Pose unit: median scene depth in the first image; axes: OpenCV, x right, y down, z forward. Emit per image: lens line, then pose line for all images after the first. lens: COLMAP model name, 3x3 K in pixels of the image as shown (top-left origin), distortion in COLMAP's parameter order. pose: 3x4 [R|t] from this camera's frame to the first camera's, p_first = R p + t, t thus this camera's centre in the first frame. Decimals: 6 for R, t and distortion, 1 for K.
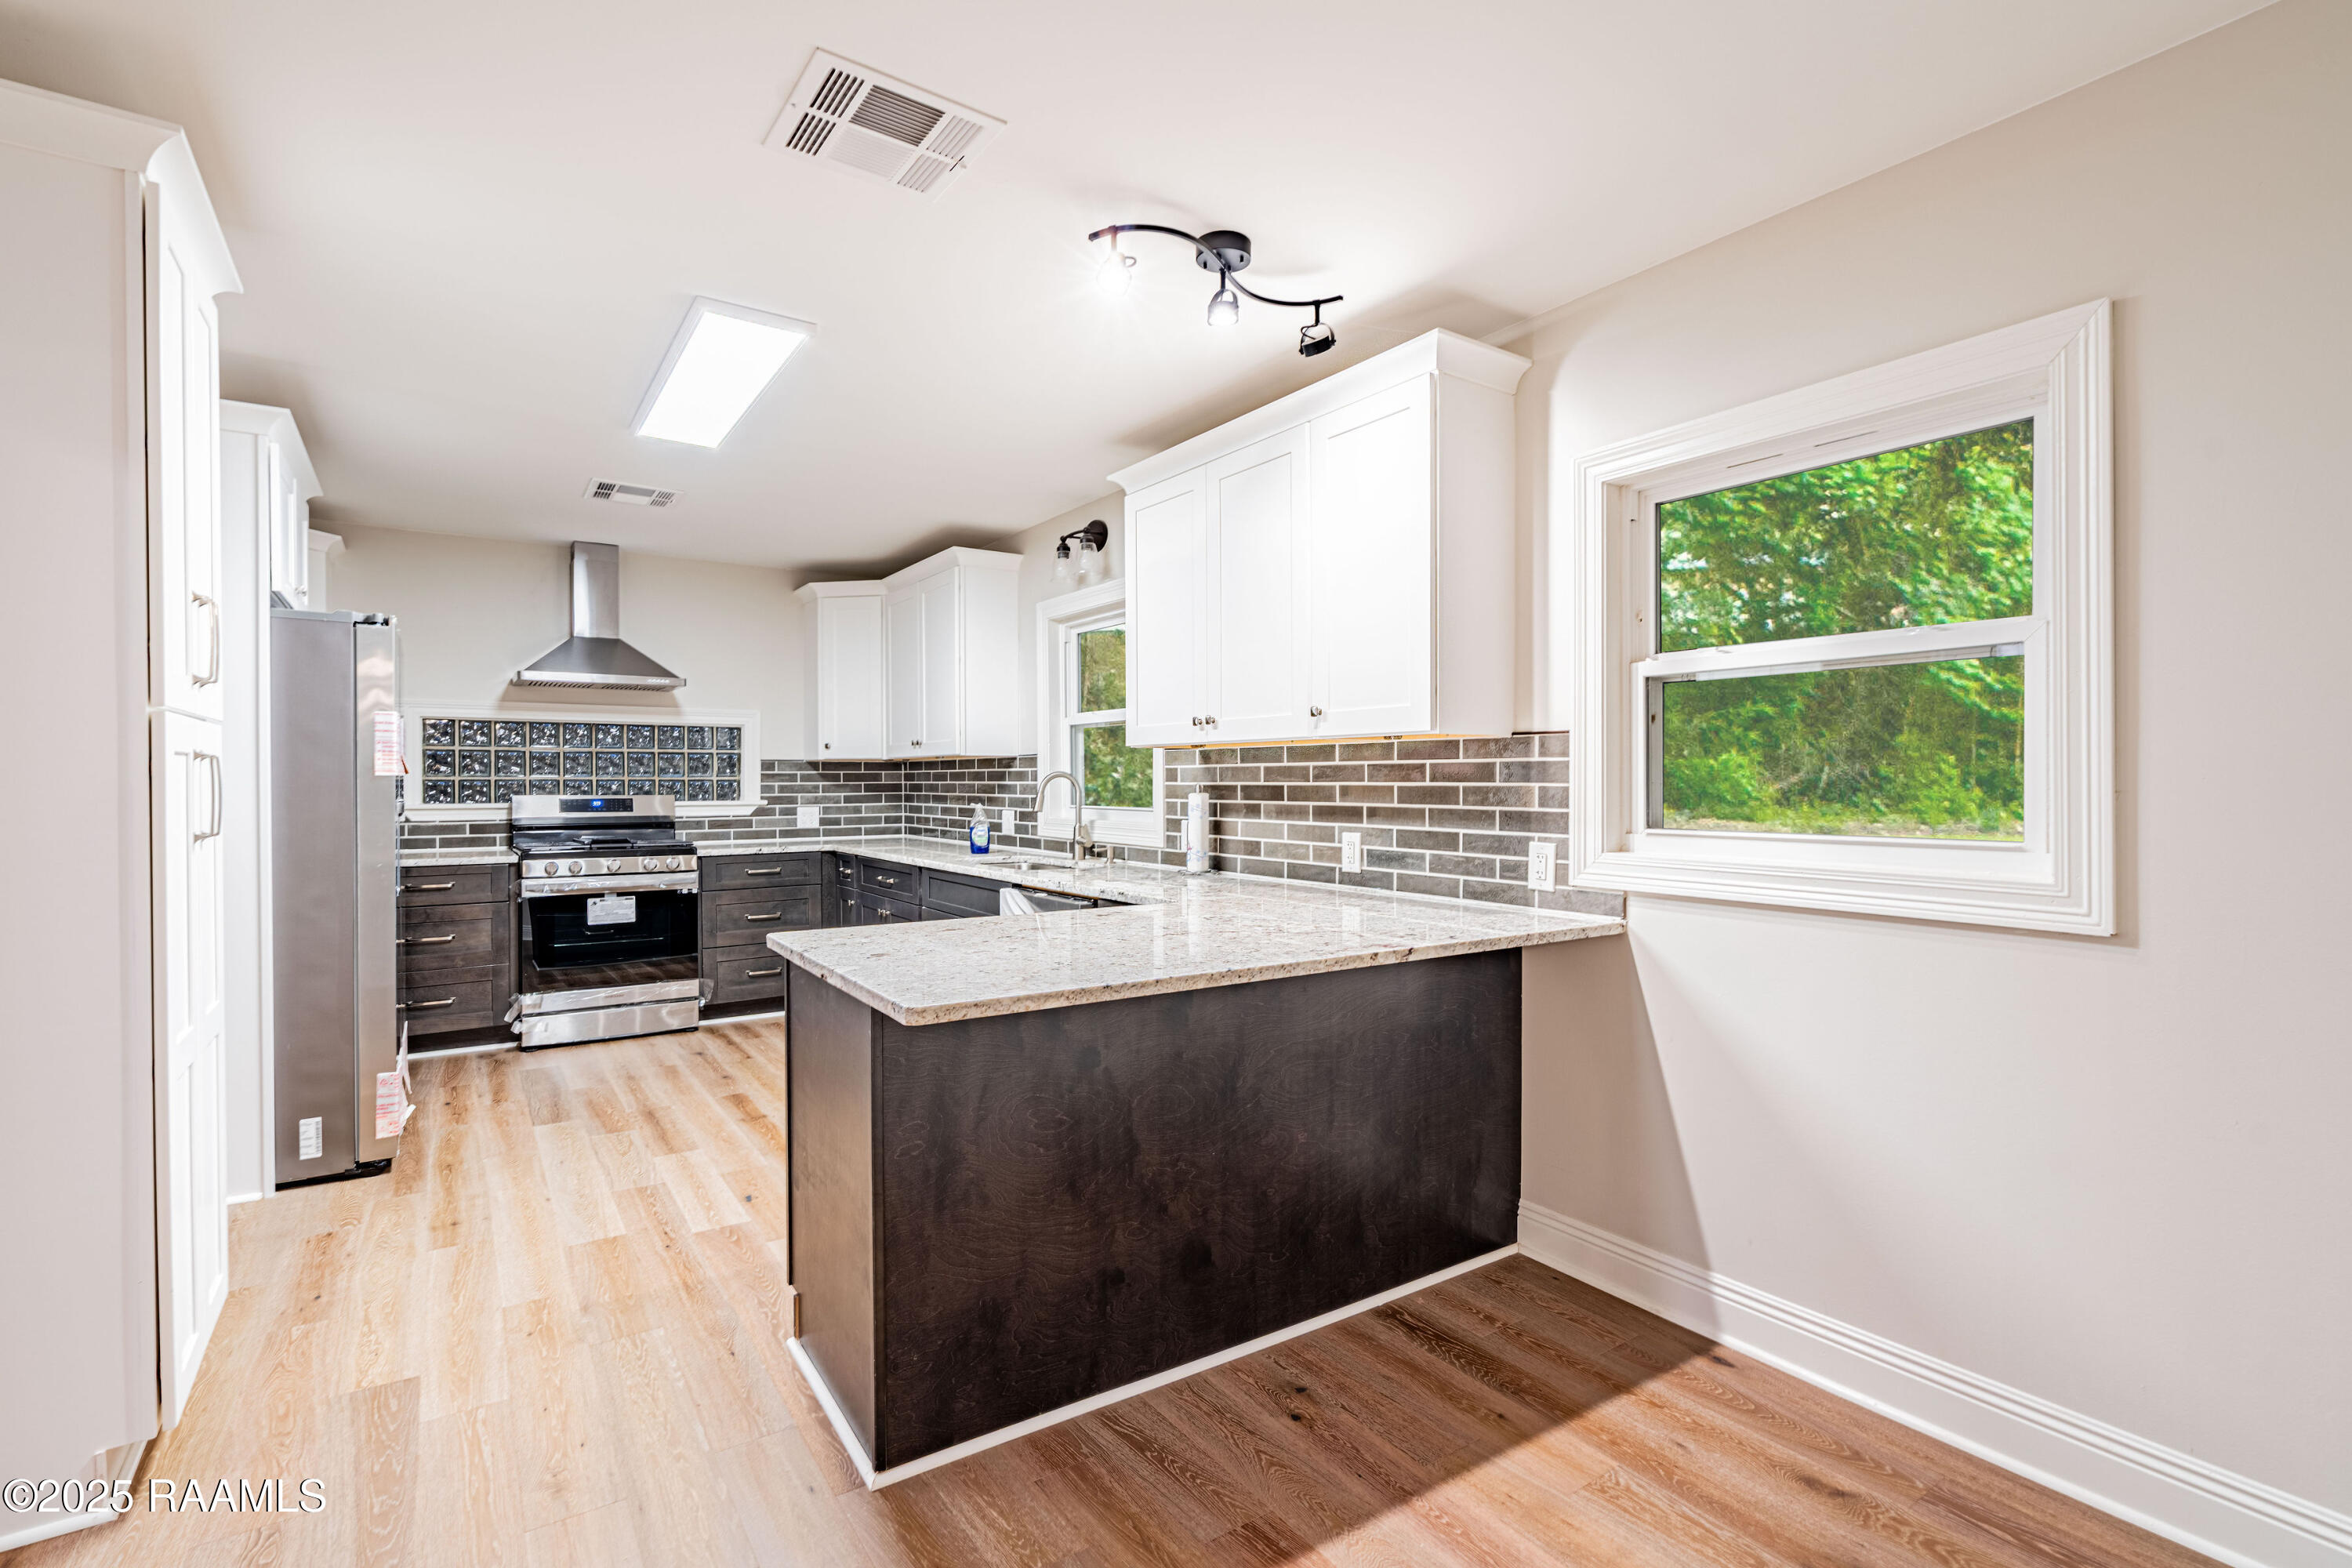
lens RADIAL K [[1086.0, 0, 1140.7], [0, 1086.0, 781.9], [0, 0, 1]] dist [-0.003484, 0.002869]
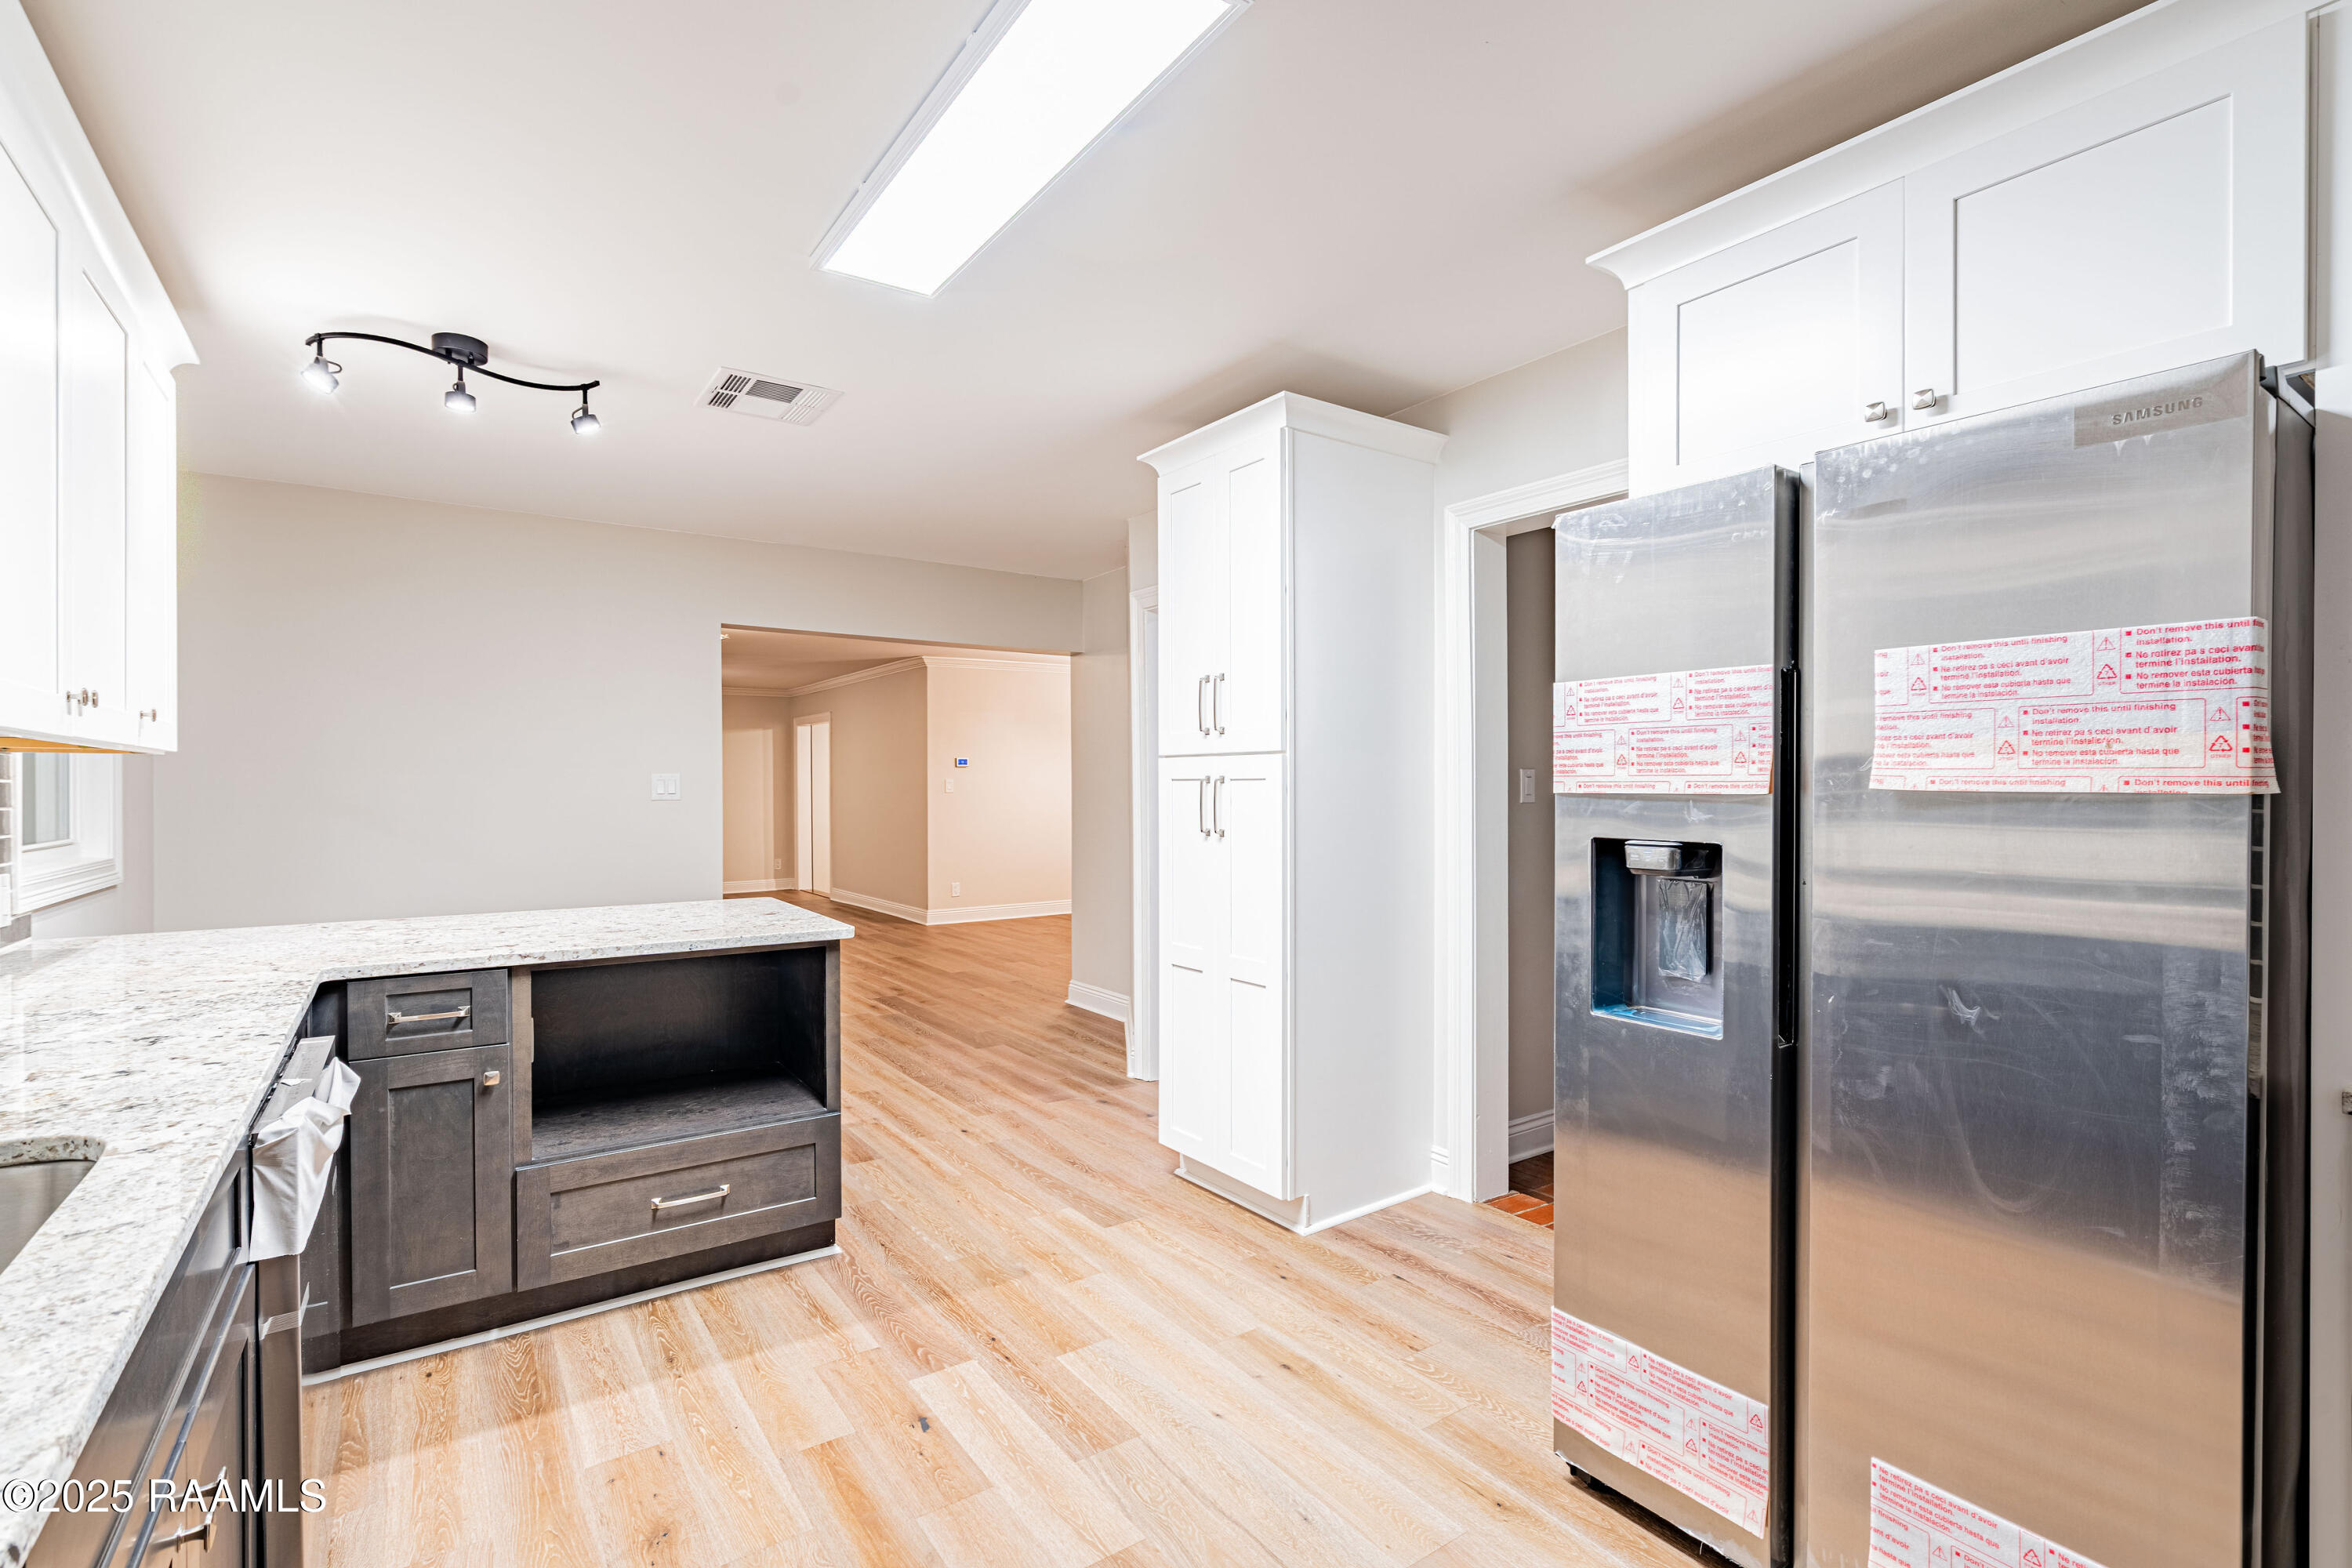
lens RADIAL K [[1086.0, 0, 1135.6], [0, 1086.0, 811.1], [0, 0, 1]] dist [-0.003484, 0.002869]
pose [[-0.999952, 0.000081, -0.009770, -0.295136], [-0.000131, 0.999764, 0.021733, -0.005198], [0.009769, 0.021733, -0.999716, 1.010980]]
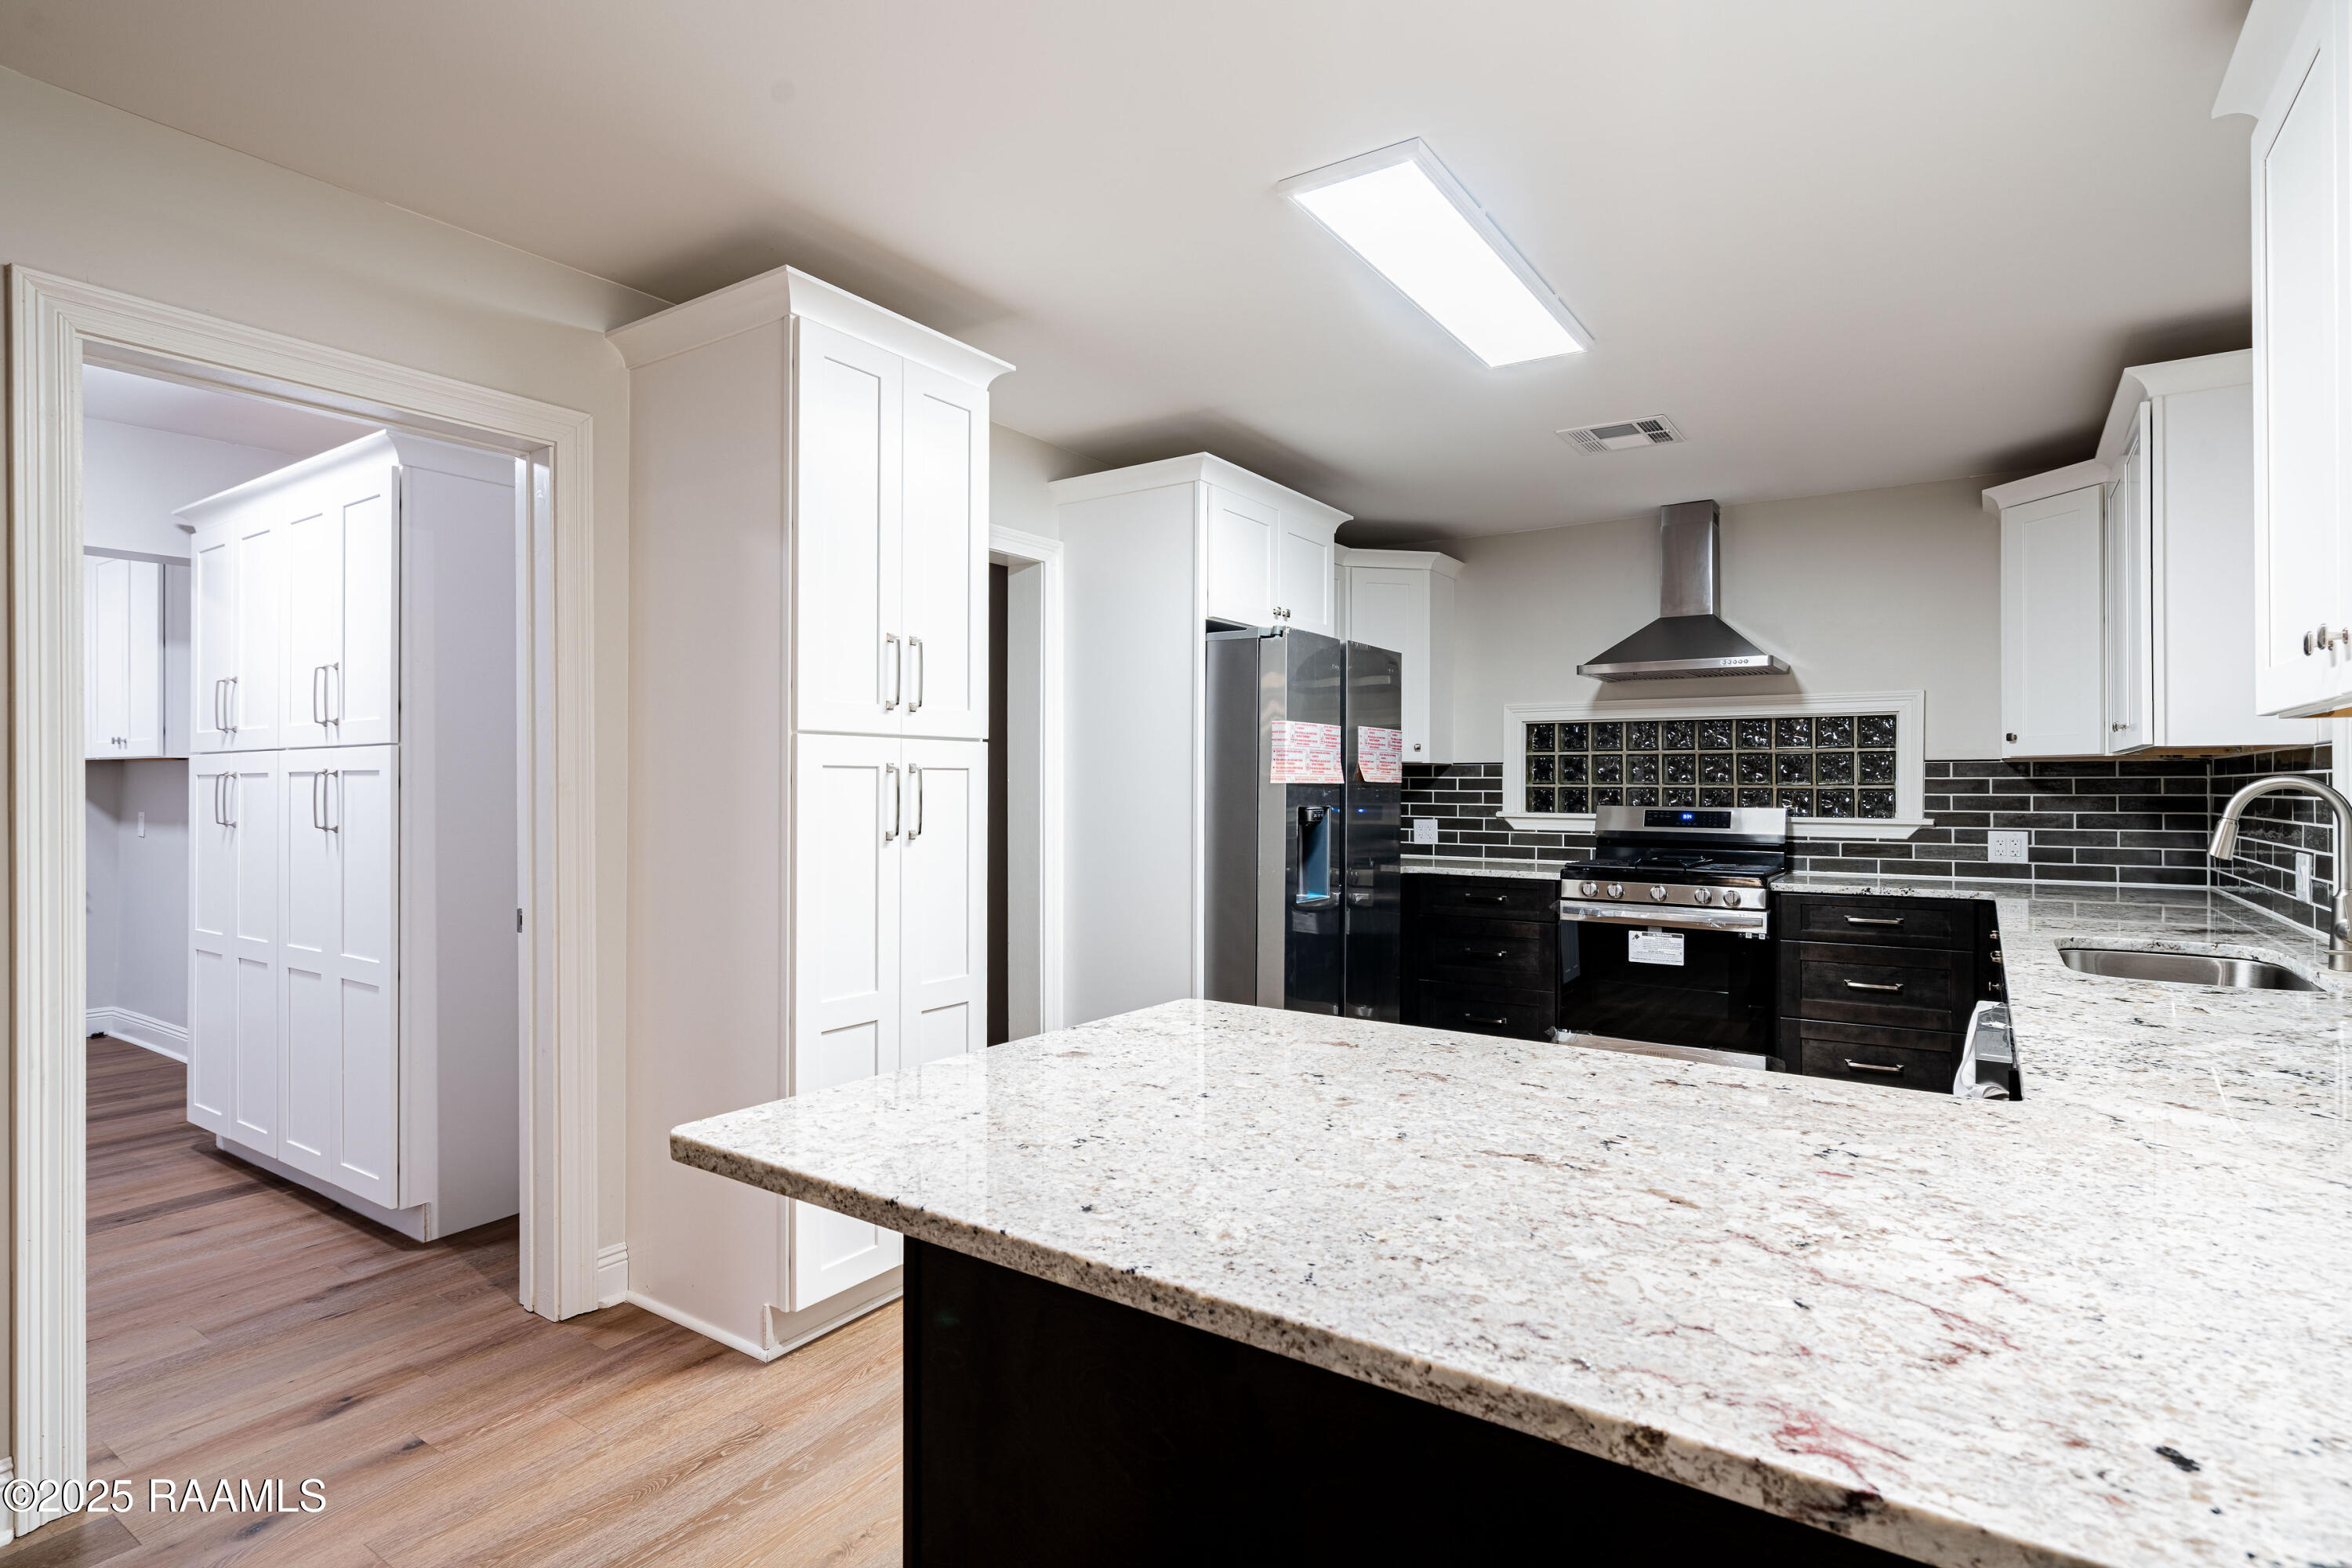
lens RADIAL K [[1173.5, 0, 1186.6], [0, 1173.5, 778.9], [0, 0, 1]] dist [0.002660, -0.000008]
pose [[0.384164, -0.002407, -0.923262, 0.184595], [-0.004703, 0.999979, -0.004564, -0.003188], [0.923253, 0.006096, 0.384144, 0.317313]]
